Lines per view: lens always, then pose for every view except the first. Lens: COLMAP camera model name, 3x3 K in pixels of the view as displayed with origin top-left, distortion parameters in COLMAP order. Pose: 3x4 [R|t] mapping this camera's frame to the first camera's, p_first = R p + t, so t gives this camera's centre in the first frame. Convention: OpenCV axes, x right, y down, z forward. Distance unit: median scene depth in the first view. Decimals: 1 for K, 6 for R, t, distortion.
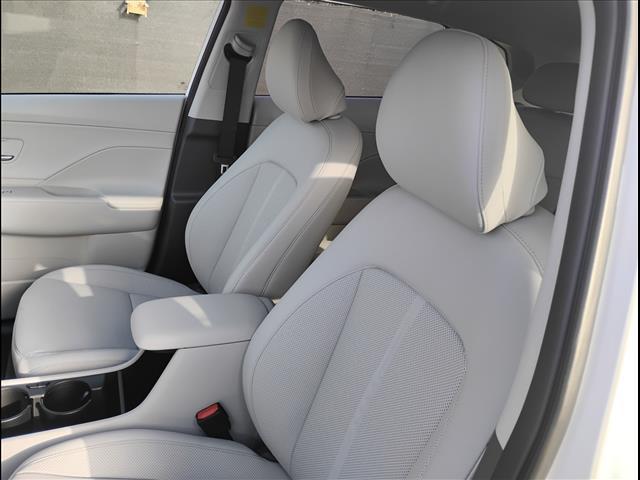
lens RADIAL K [[515.6, 0, 320.0], [0, 515.6, 240.0], [0, 0, 1]] dist [0.073003, -0.127572]
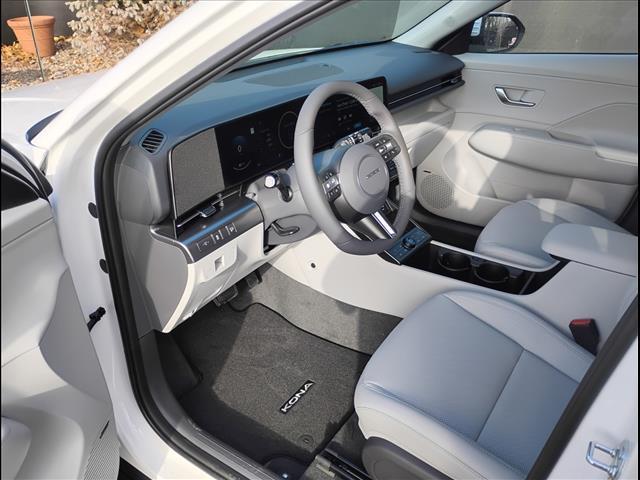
lens RADIAL K [[515.6, 0, 320.0], [0, 515.6, 240.0], [0, 0, 1]] dist [0.073003, -0.127572]
pose [[0.531023, 0.283450, -0.798543, 0.237790], [-0.234137, 0.954785, 0.183210, 0.045813], [0.814367, 0.089679, 0.573379, -0.123752]]
